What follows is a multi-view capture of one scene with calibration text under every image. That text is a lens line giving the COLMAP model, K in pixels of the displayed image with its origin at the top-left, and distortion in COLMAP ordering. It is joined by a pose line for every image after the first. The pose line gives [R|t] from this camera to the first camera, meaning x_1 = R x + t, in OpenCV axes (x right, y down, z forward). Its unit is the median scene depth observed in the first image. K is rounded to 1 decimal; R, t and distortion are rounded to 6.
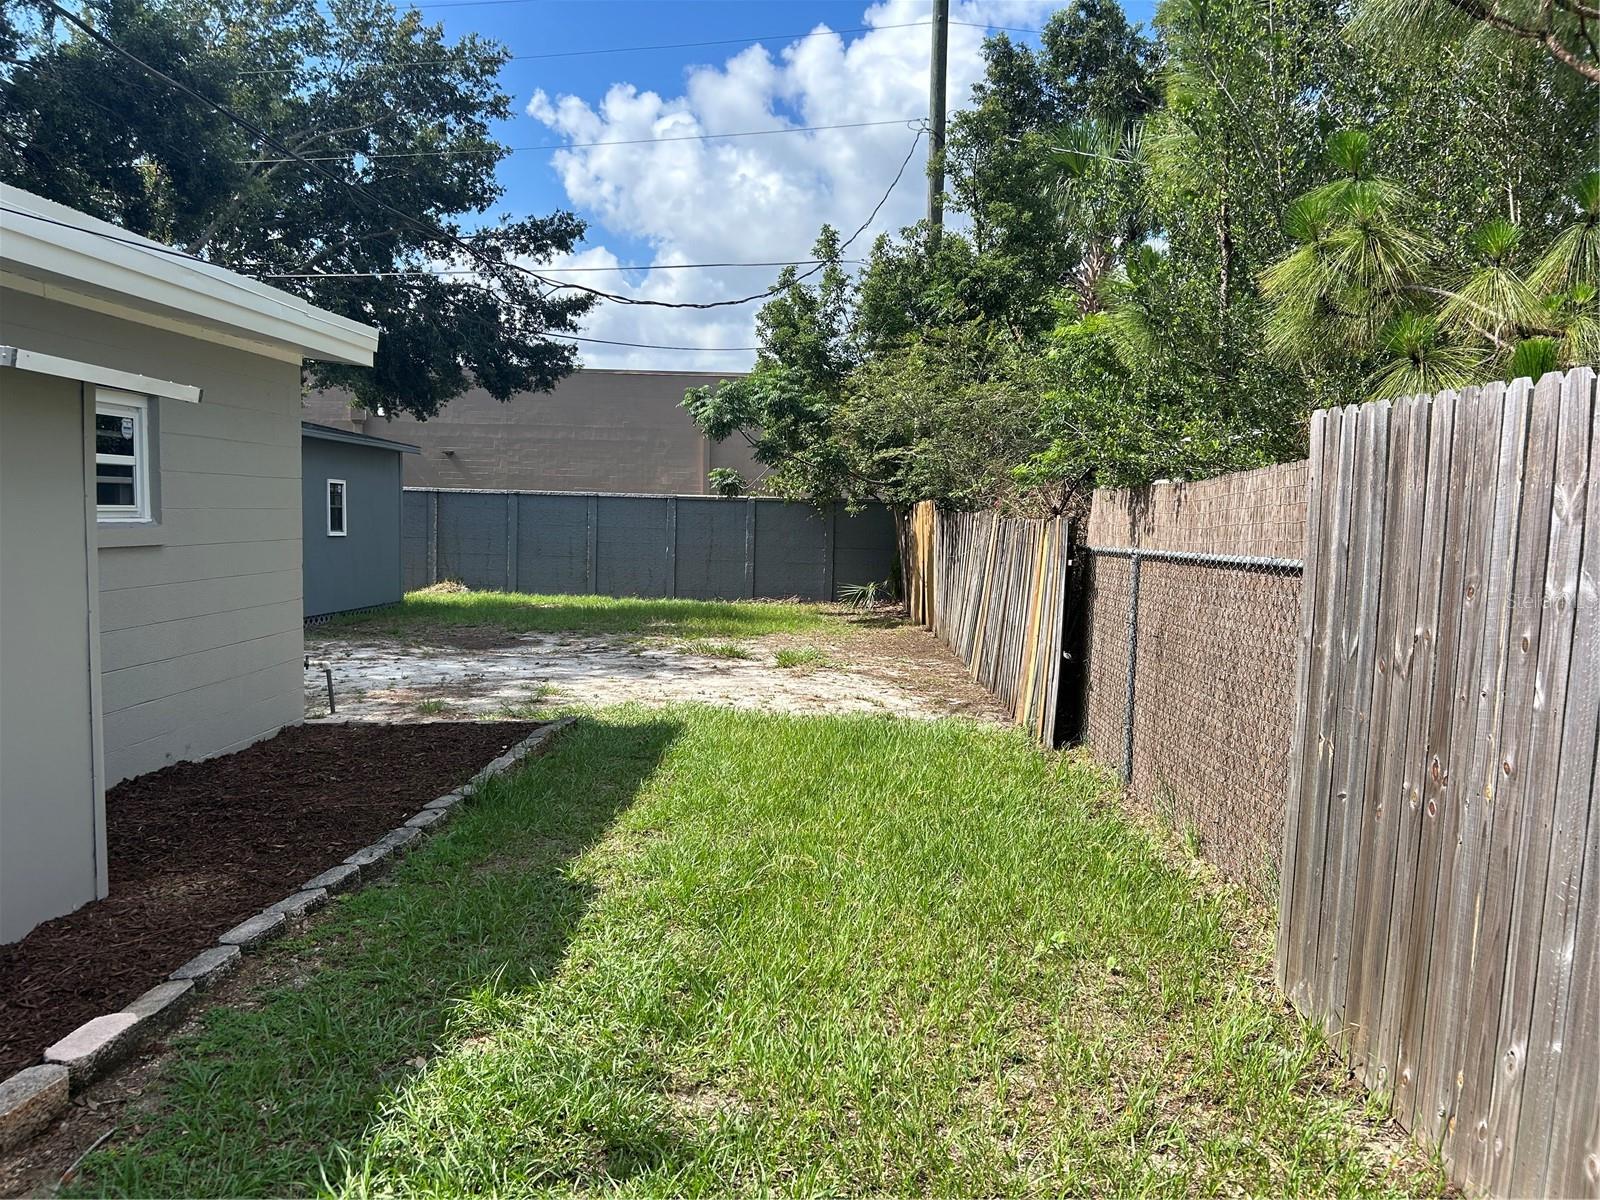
lens RADIAL K [[1198.5, 0, 800.0], [0, 1198.5, 600.0], [0, 0, 1]] dist [0.033900, -0.038542]
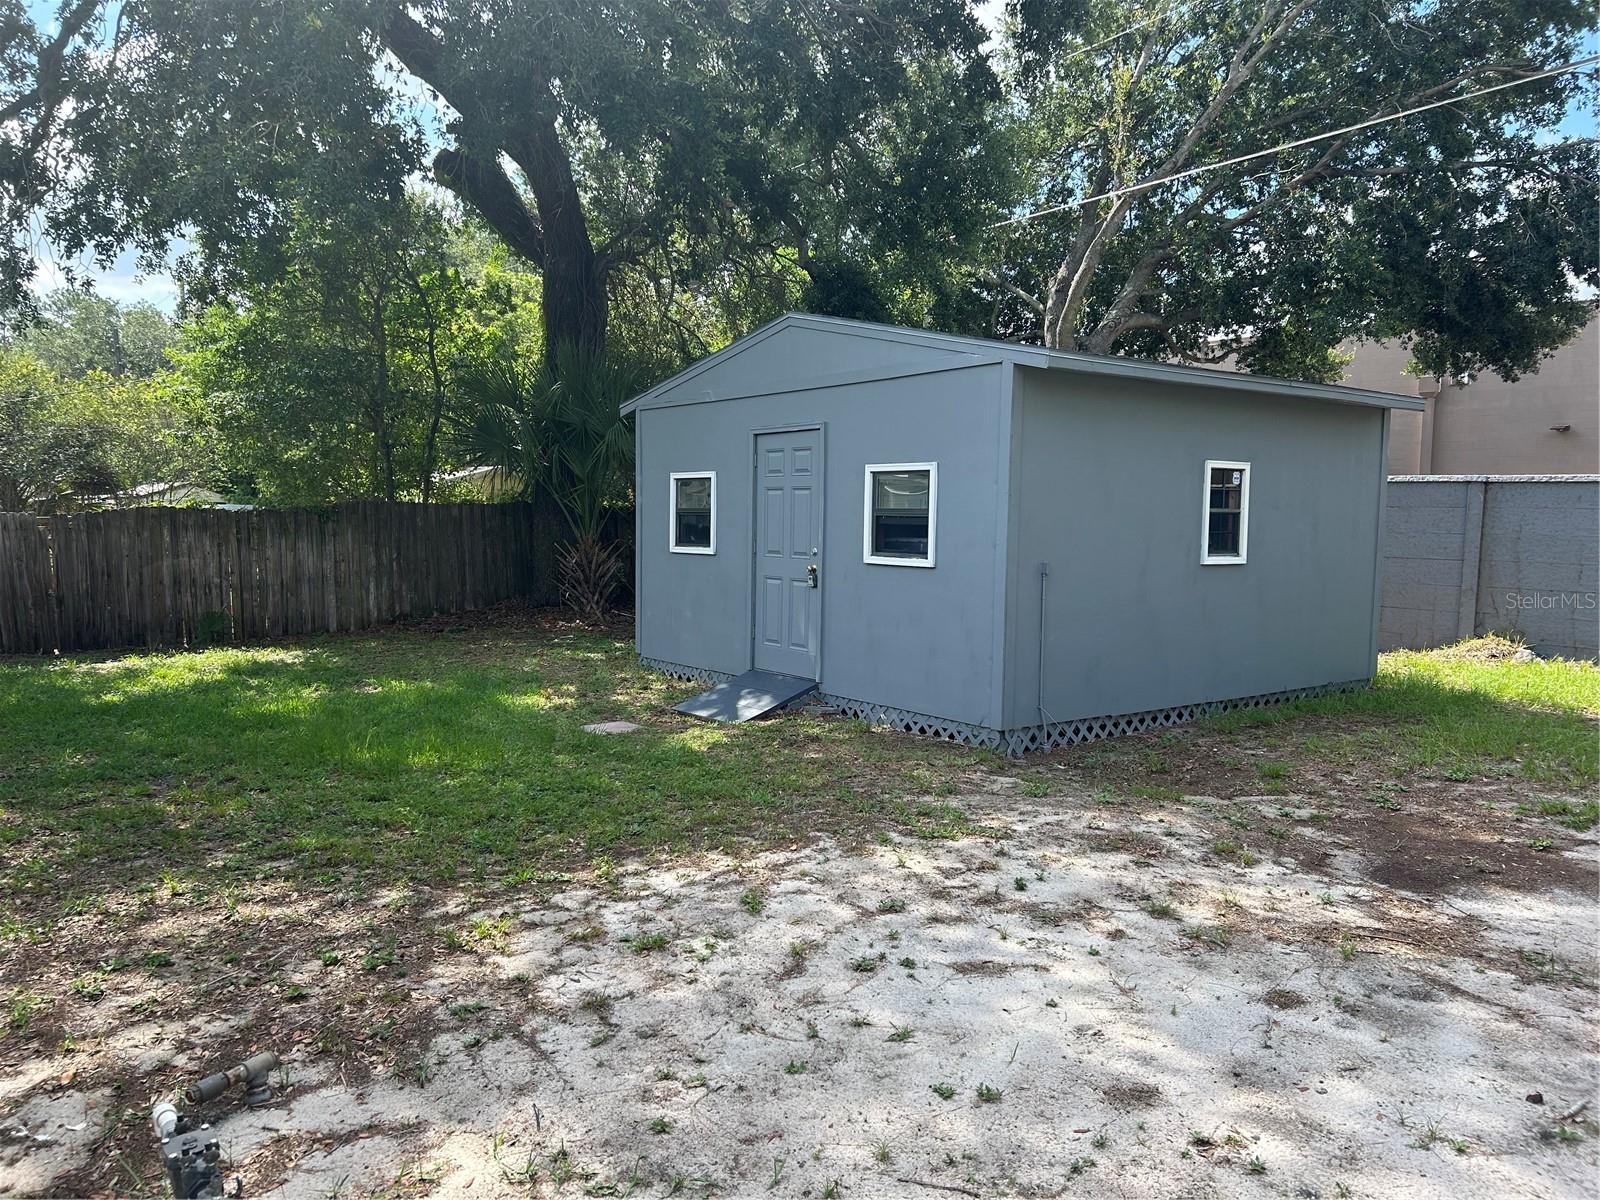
lens RADIAL K [[1198.5, 0, 800.0], [0, 1198.5, 600.0], [0, 0, 1]] dist [0.033900, -0.038542]
pose [[0.646081, 0.050398, -0.761603, -0.066813], [-0.050191, 0.998463, 0.023494, -0.029518], [0.761617, 0.023047, 0.647617, 0.366658]]
